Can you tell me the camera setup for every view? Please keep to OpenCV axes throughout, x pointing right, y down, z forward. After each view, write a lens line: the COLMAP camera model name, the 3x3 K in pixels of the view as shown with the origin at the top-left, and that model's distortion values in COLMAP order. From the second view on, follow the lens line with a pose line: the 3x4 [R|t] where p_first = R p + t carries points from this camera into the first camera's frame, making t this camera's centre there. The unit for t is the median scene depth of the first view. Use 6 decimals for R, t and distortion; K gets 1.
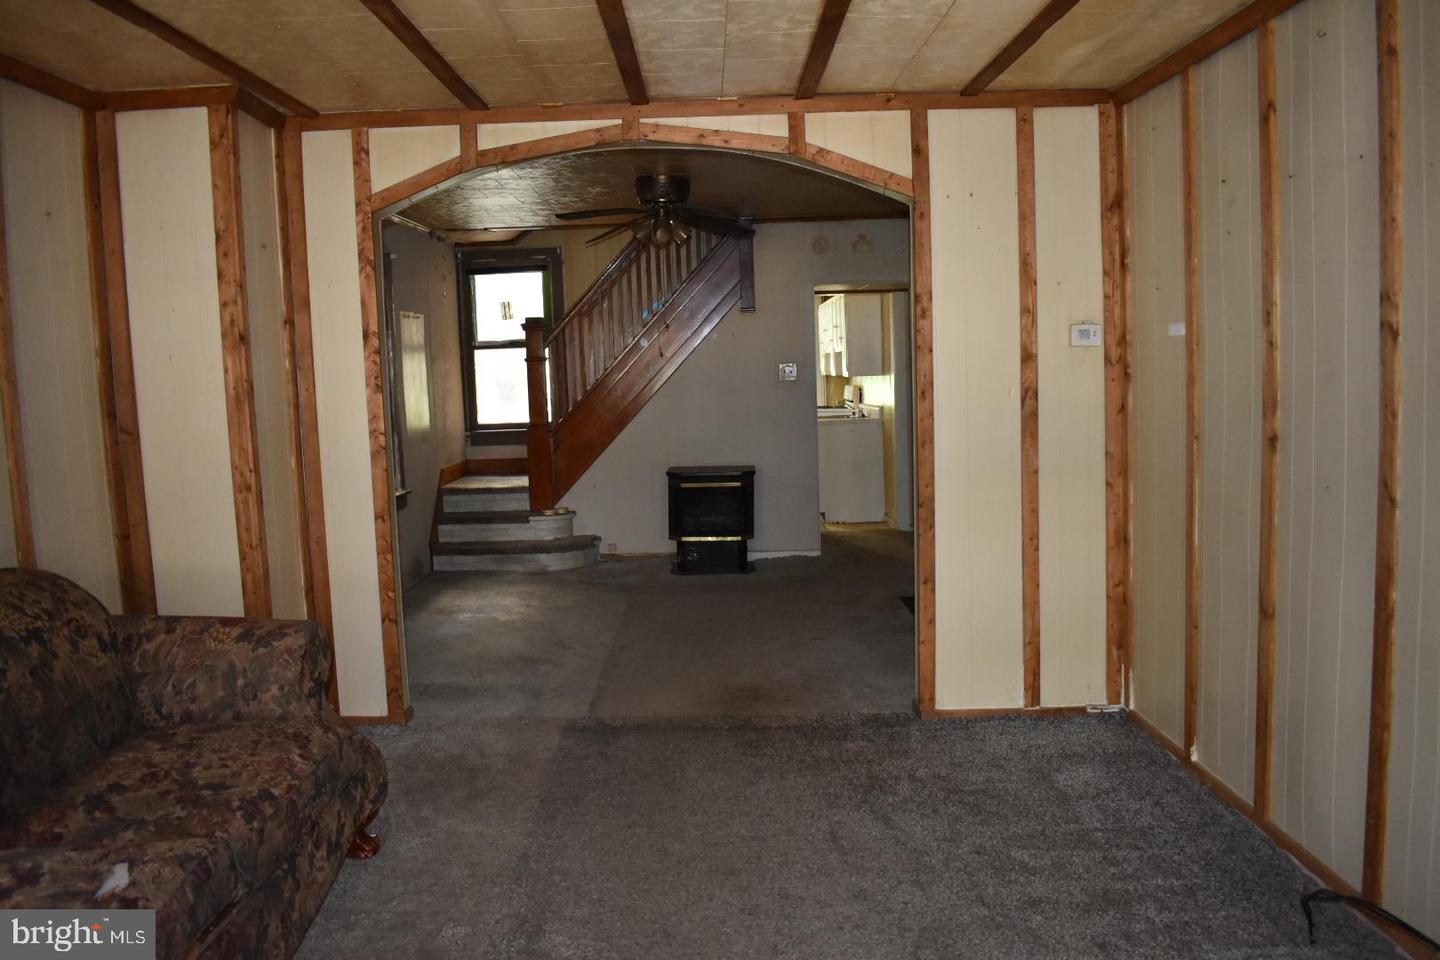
lens RADIAL K [[1140.3, 0, 720.0], [0, 1140.3, 480.0], [0, 0, 1]] dist [-0.082280, 0.003654]
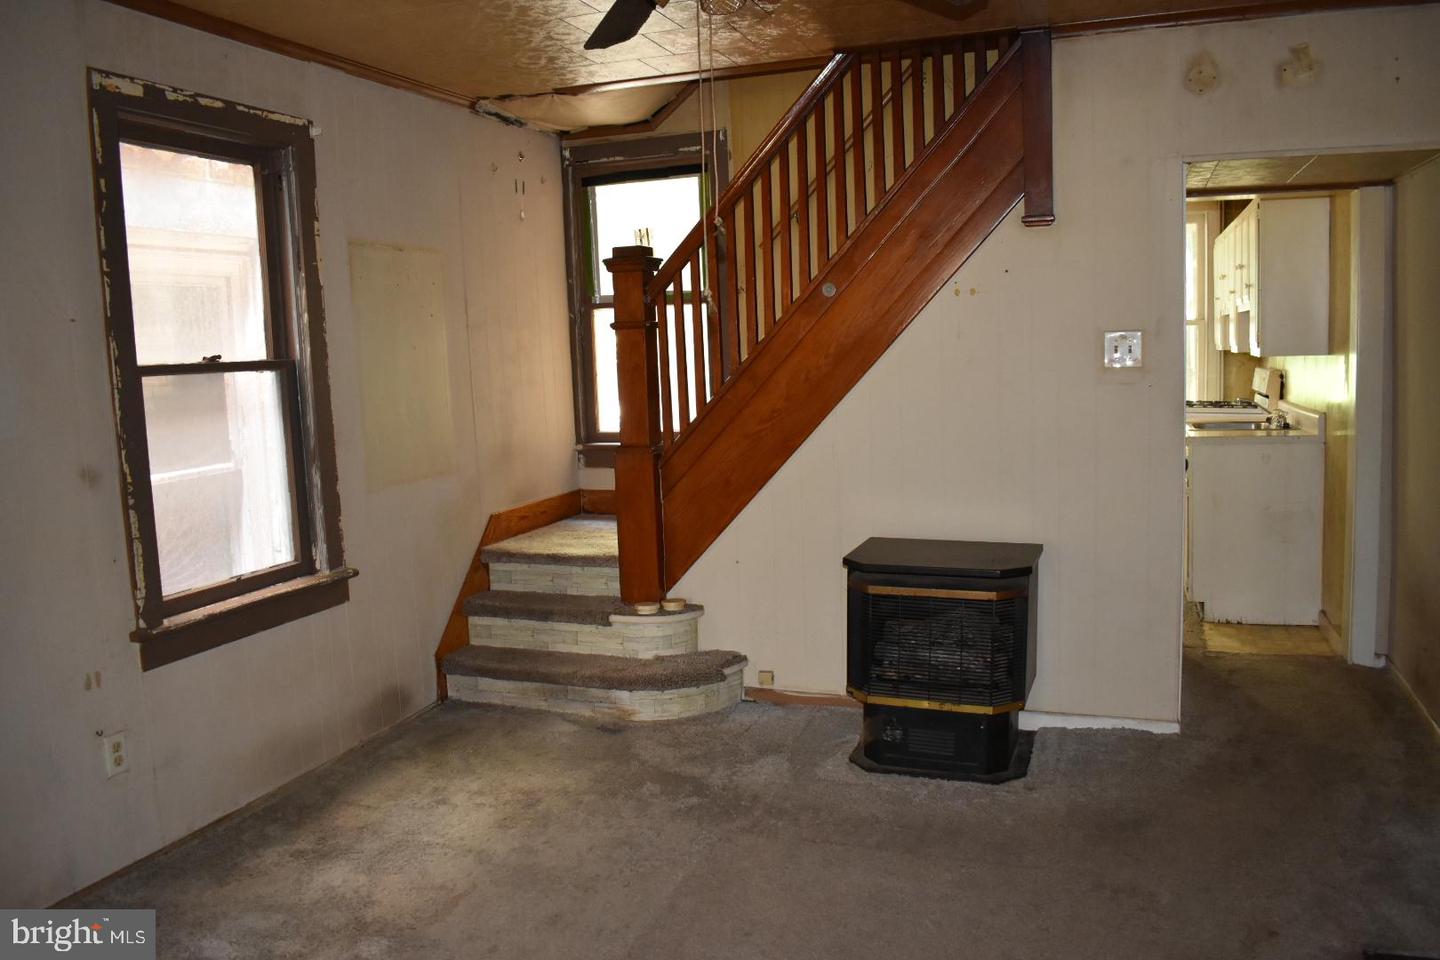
lens RADIAL K [[1140.3, 0, 720.0], [0, 1140.3, 480.0], [0, 0, 1]] dist [-0.082280, 0.003654]
pose [[0.942869, 0.038526, -0.330928, 0.058228], [-0.028894, 0.999005, 0.033978, -0.051148], [0.331908, -0.022475, 0.943044, 0.493605]]
